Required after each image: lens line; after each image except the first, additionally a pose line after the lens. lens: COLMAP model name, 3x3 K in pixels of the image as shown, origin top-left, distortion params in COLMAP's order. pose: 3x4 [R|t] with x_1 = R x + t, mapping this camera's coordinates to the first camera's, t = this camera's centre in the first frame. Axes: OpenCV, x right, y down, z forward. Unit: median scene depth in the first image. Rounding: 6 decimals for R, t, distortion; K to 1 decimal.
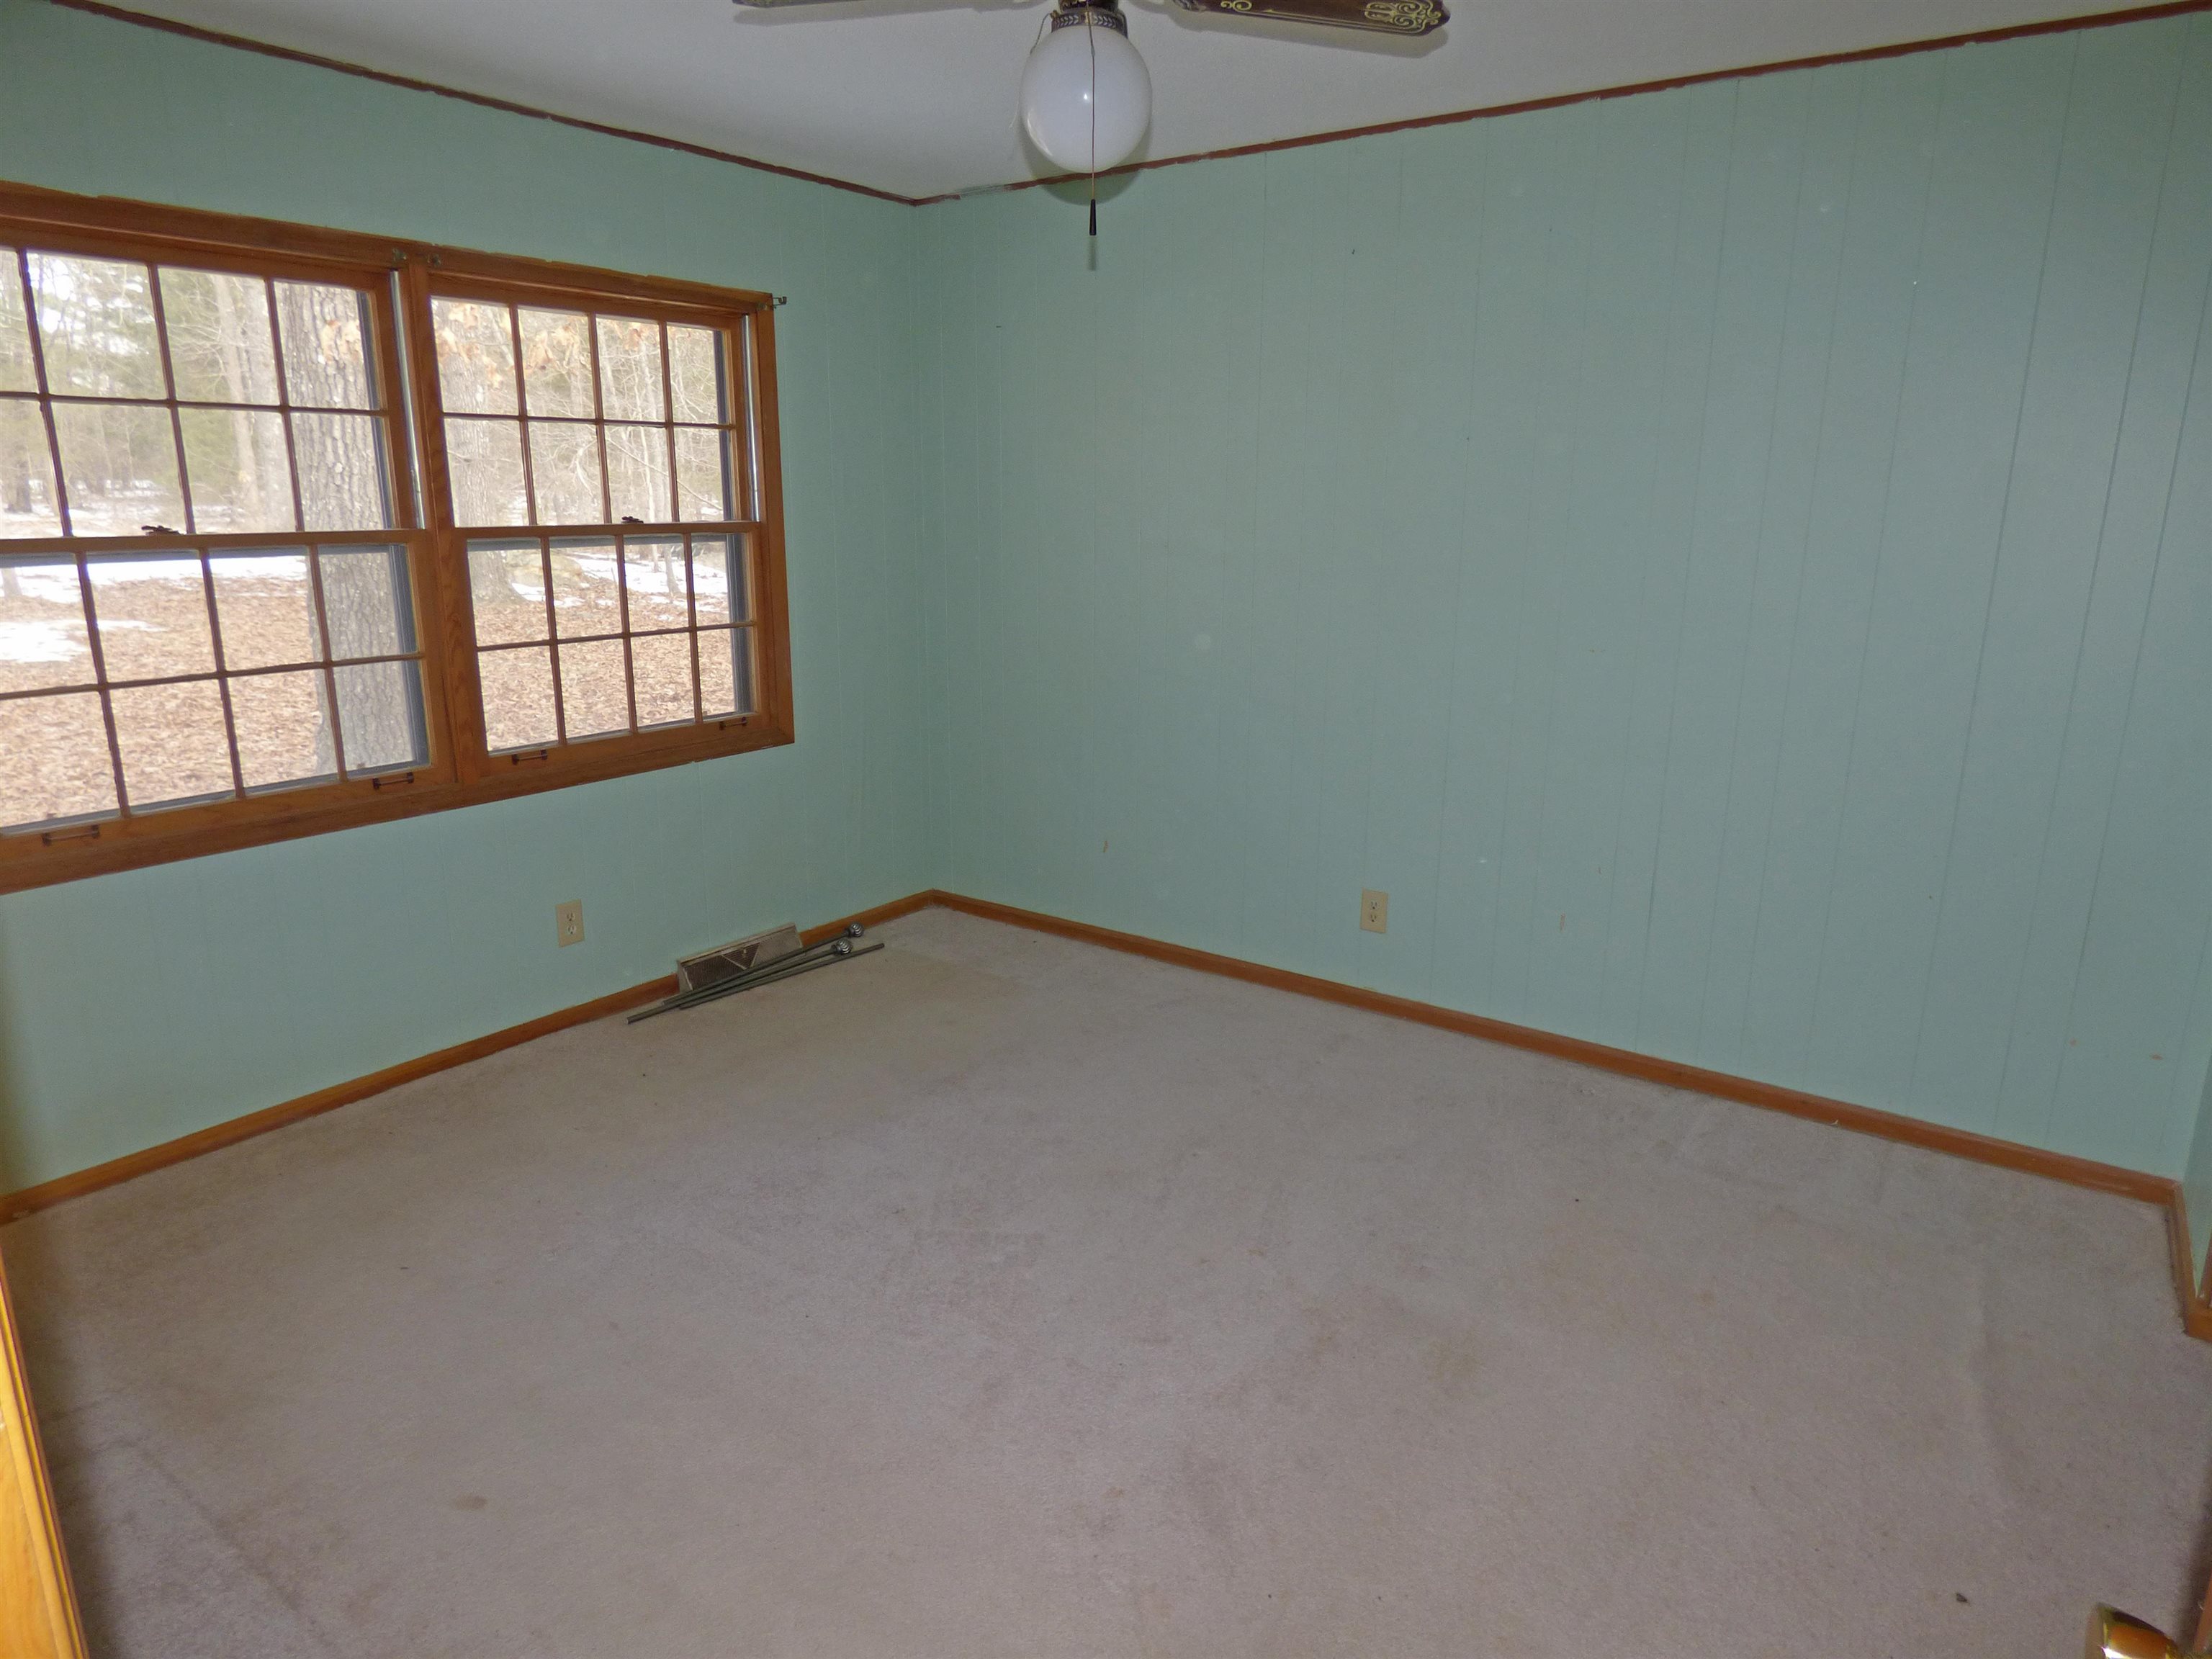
lens RADIAL K [[1344.4, 0, 1106.0], [0, 1344.4, 829.5], [0, 0, 1]] dist [-0.001445, -0.005582]
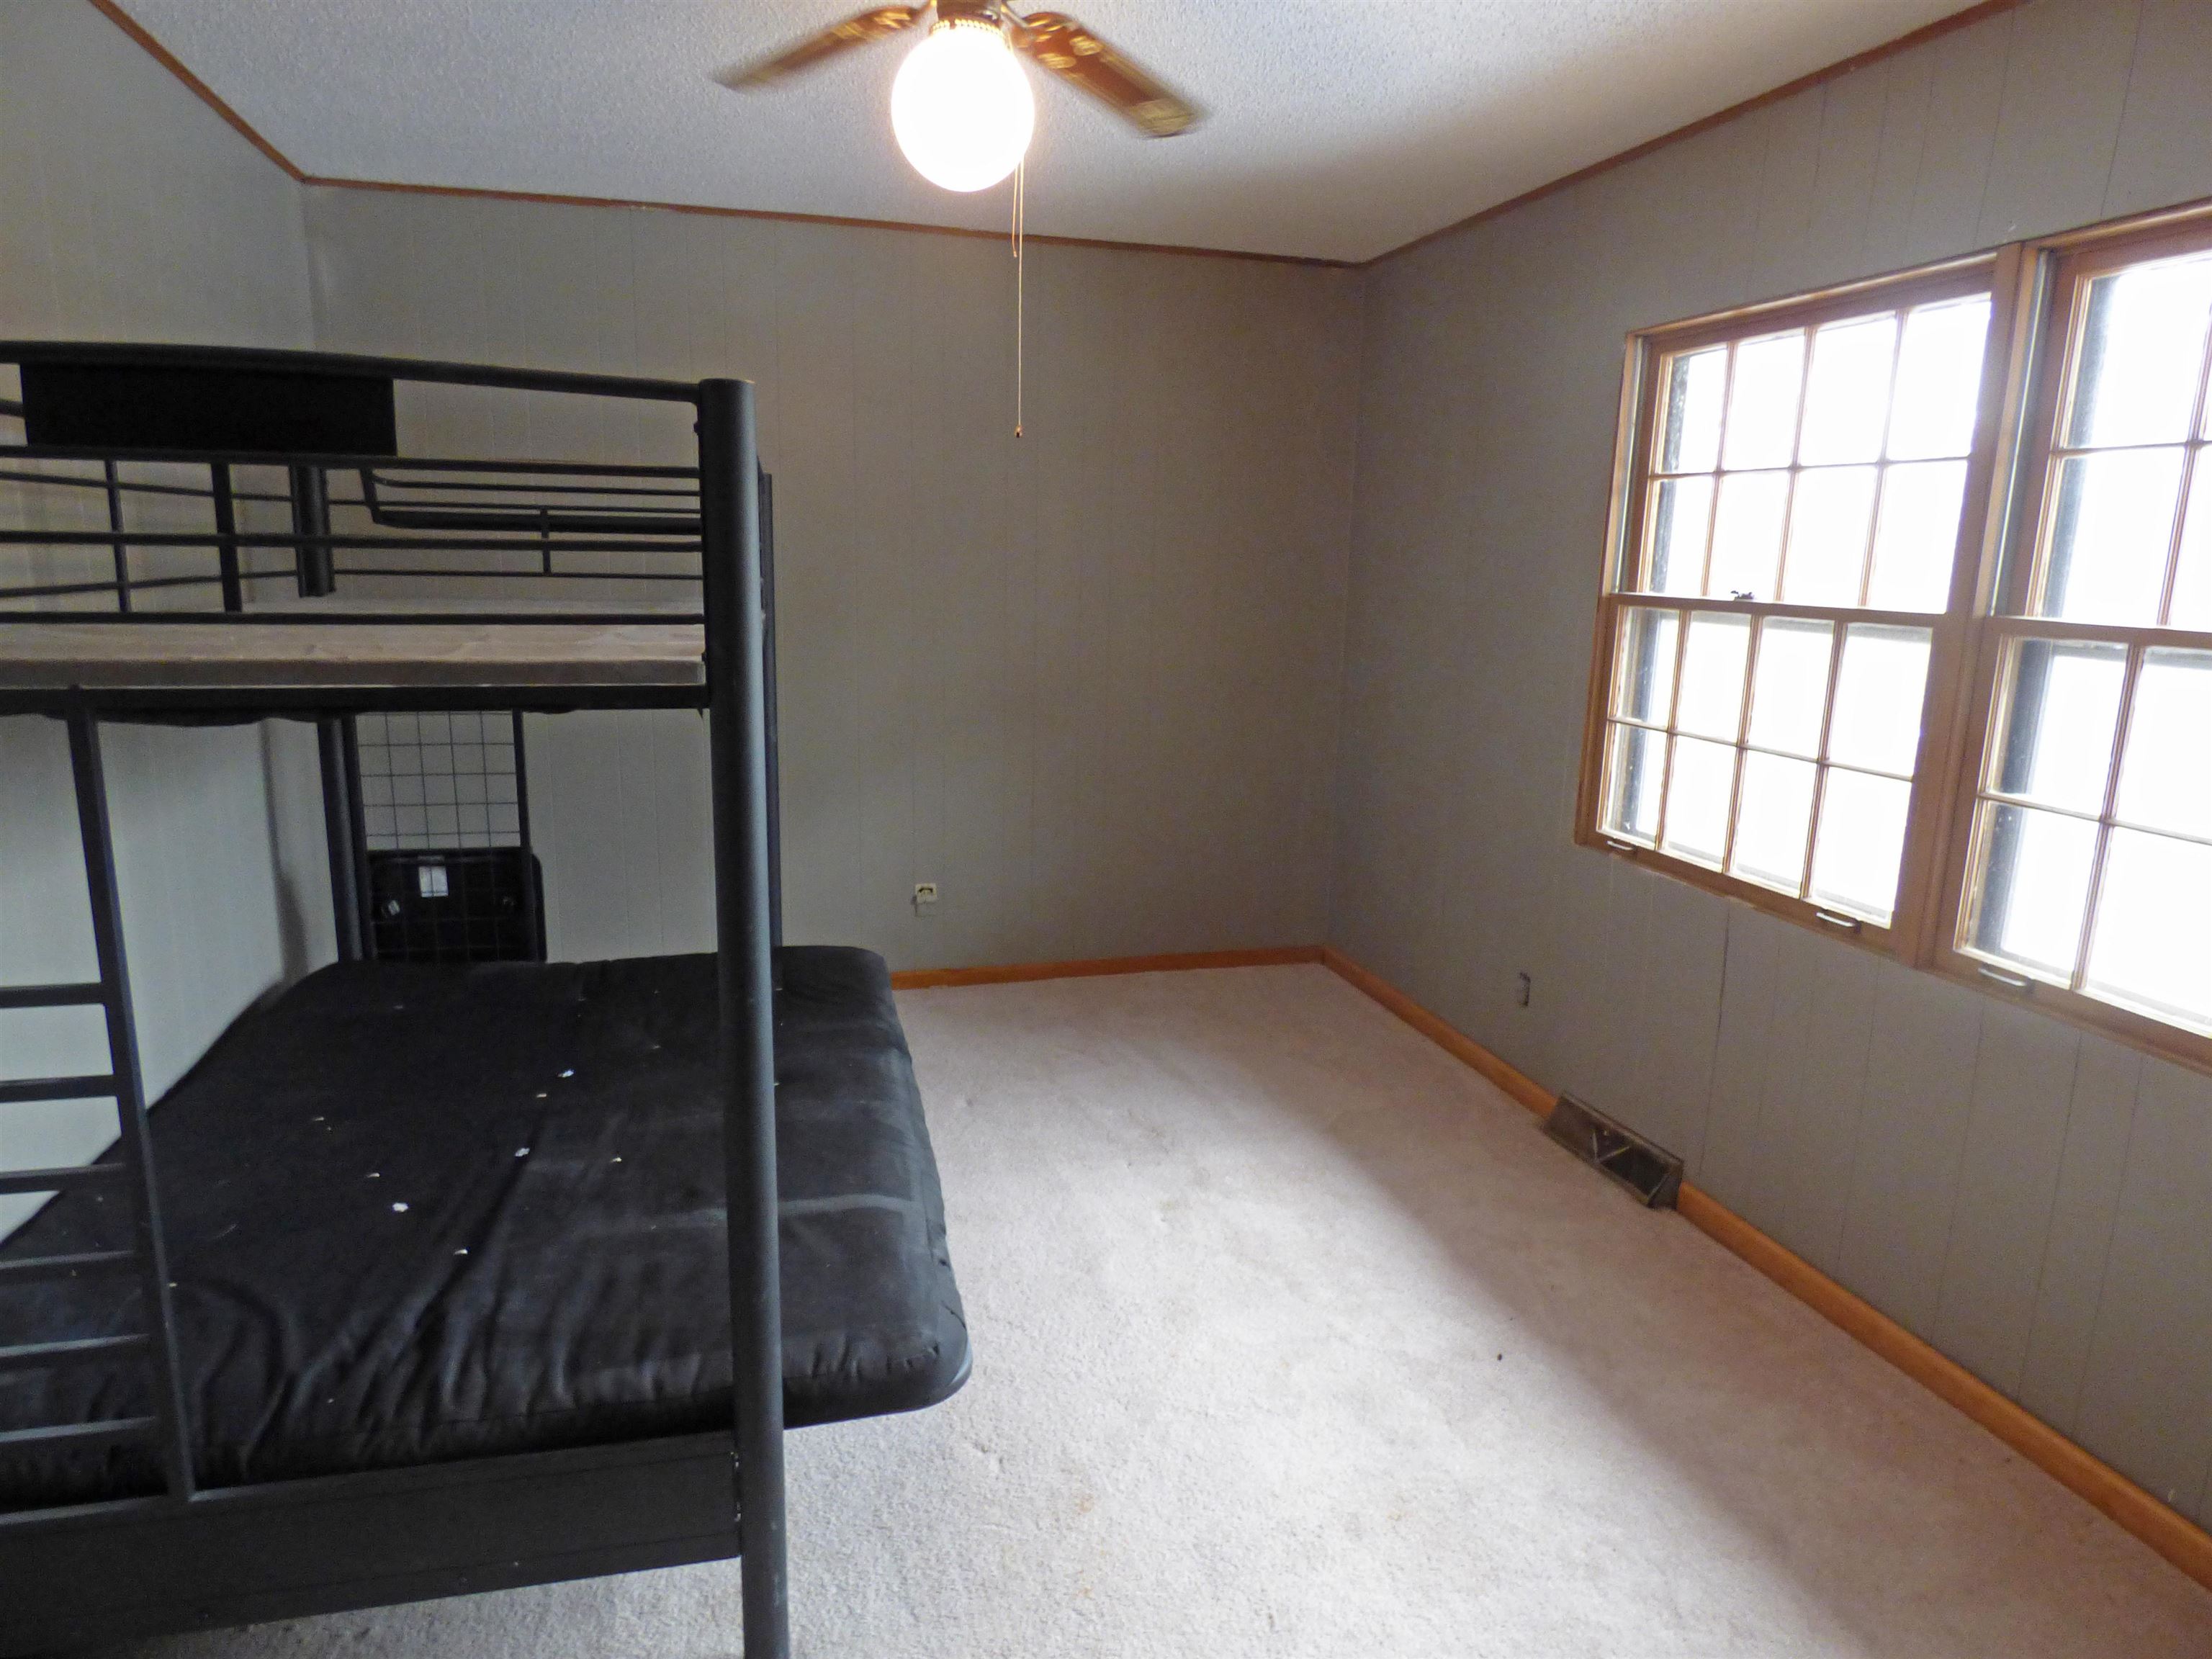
lens RADIAL K [[1344.4, 0, 1106.0], [0, 1344.4, 829.5], [0, 0, 1]] dist [-0.001445, -0.005582]
pose [[-0.637383, 0.120711, -0.761033, 0.345263], [-0.238291, 0.908361, 0.343654, -0.252474], [0.732775, 0.400387, -0.550210, 1.082610]]
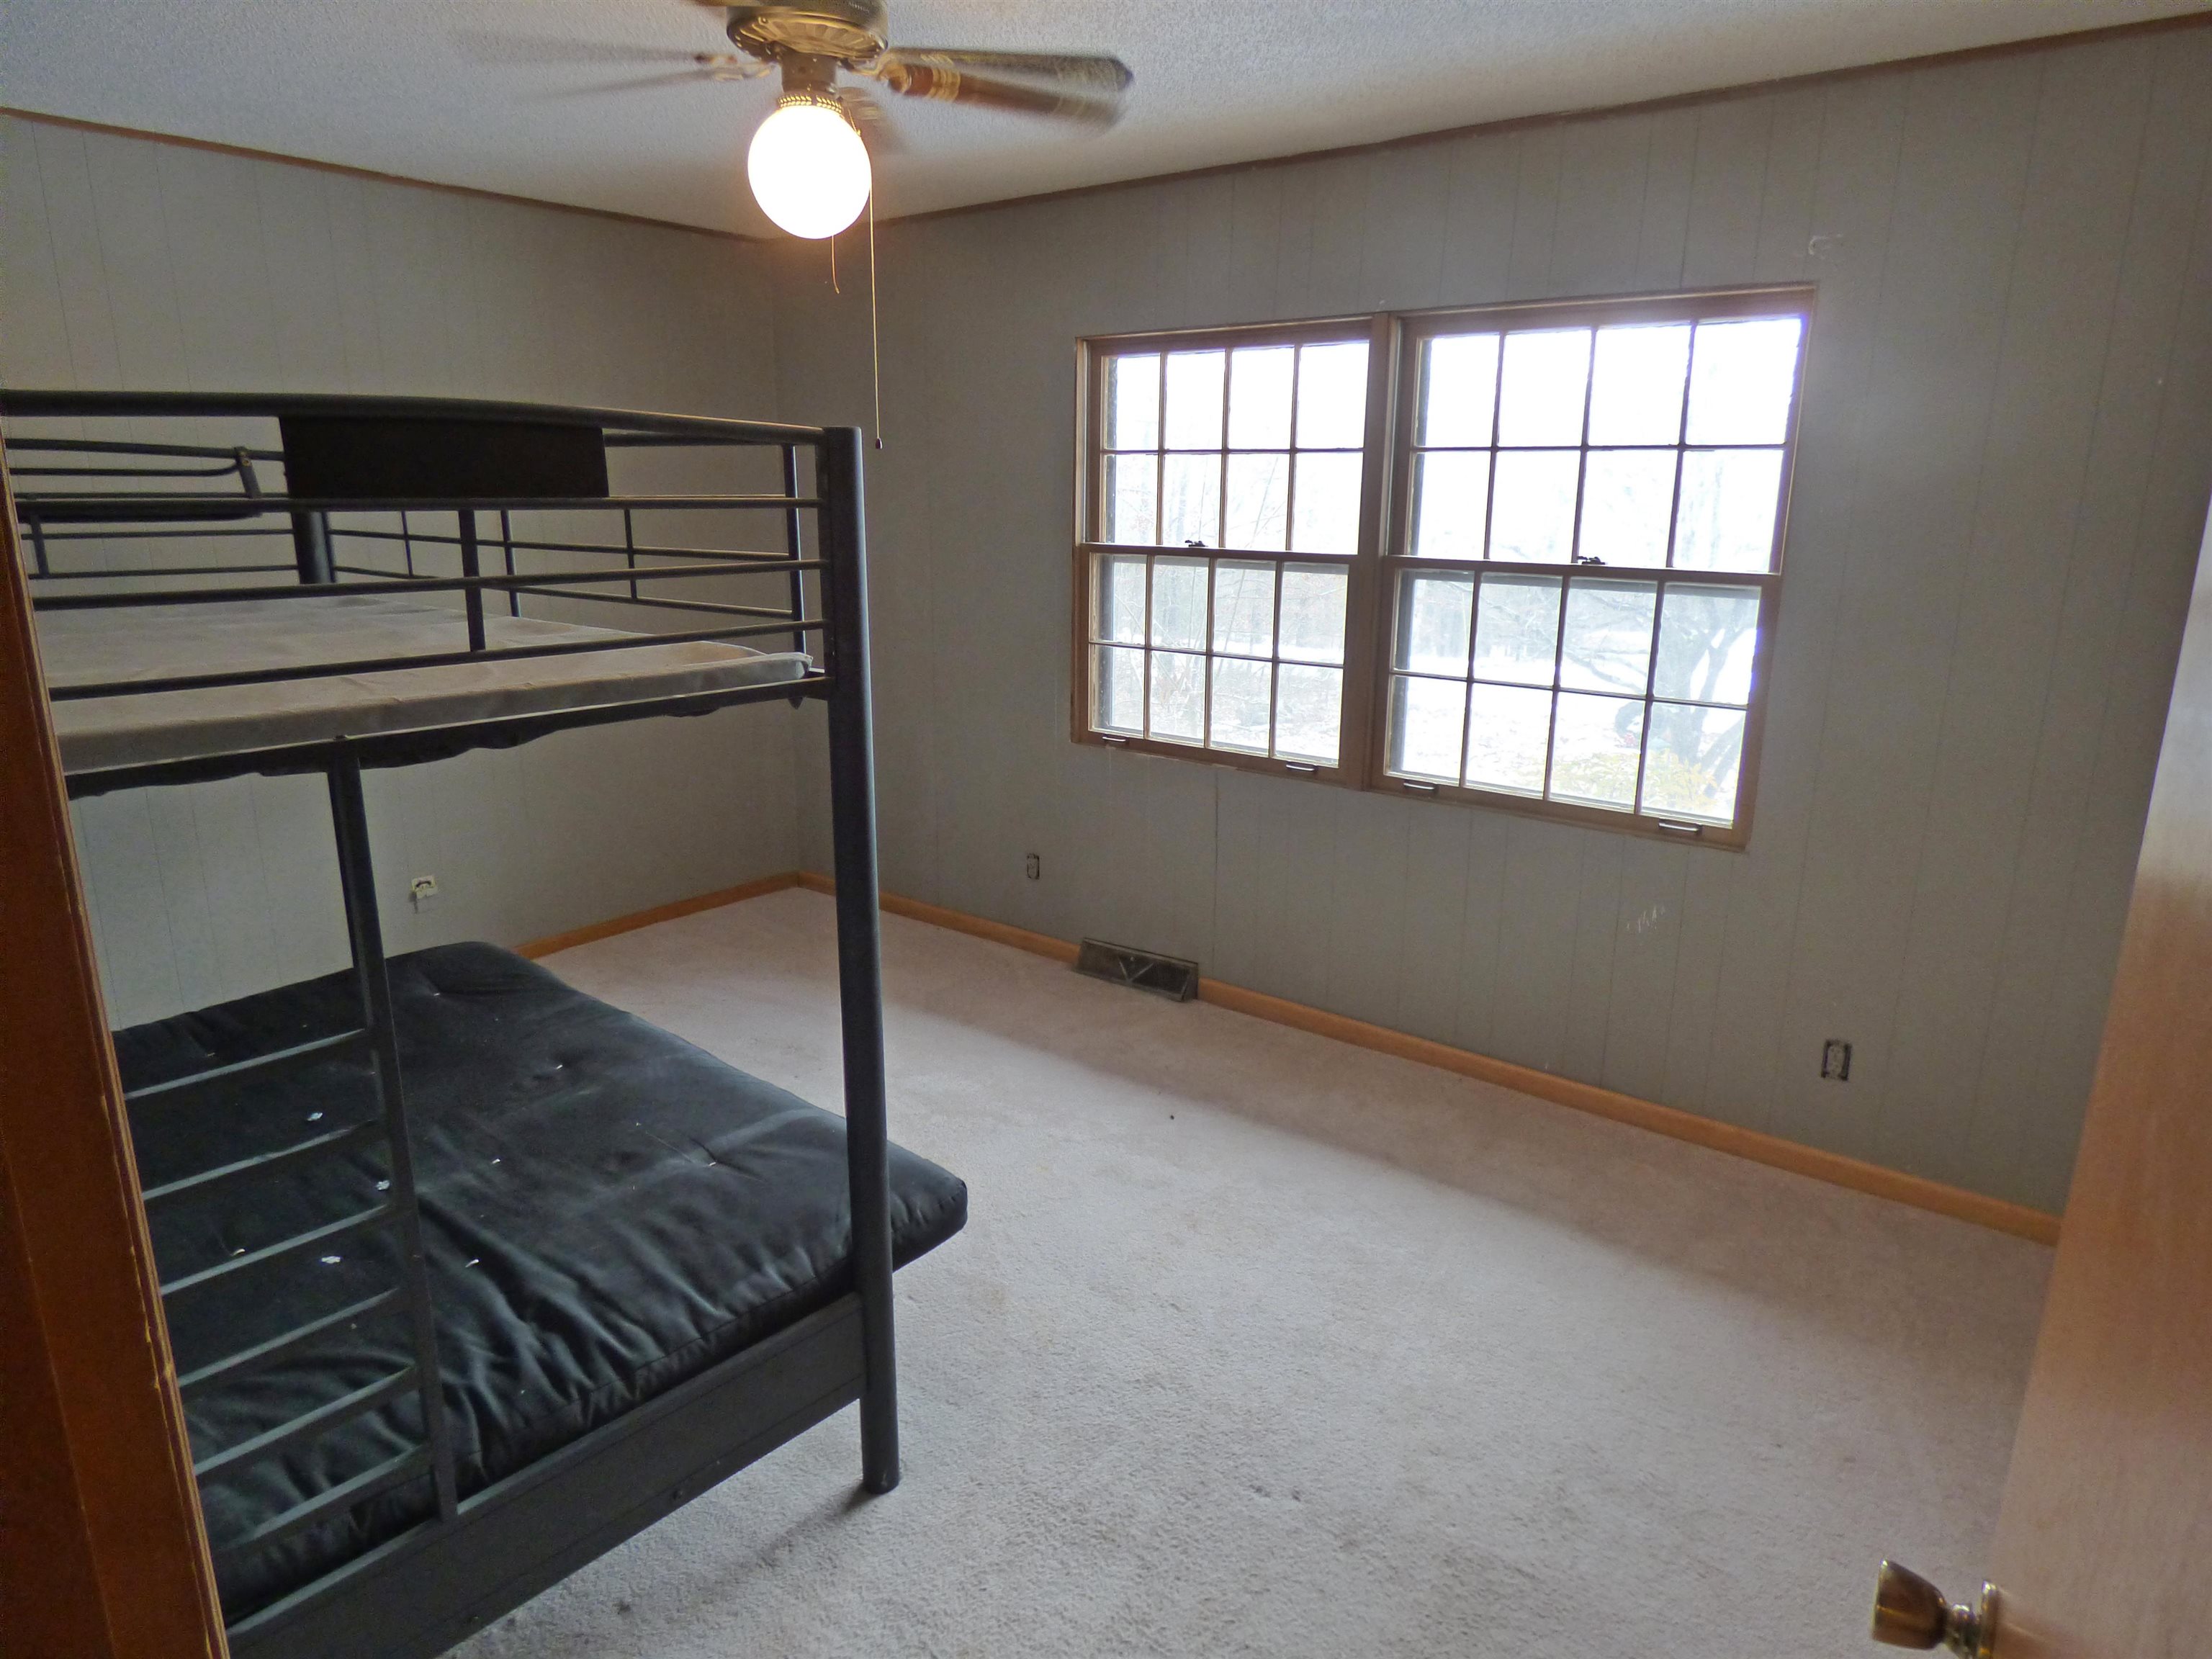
lens RADIAL K [[1344.4, 0, 1106.0], [0, 1344.4, 829.5], [0, 0, 1]] dist [-0.001445, -0.005582]
pose [[-0.068977, 0.223333, -0.972299, 0.610446], [-0.269913, 0.934093, 0.233705, -0.211233], [0.960411, 0.278556, -0.004150, 0.851616]]
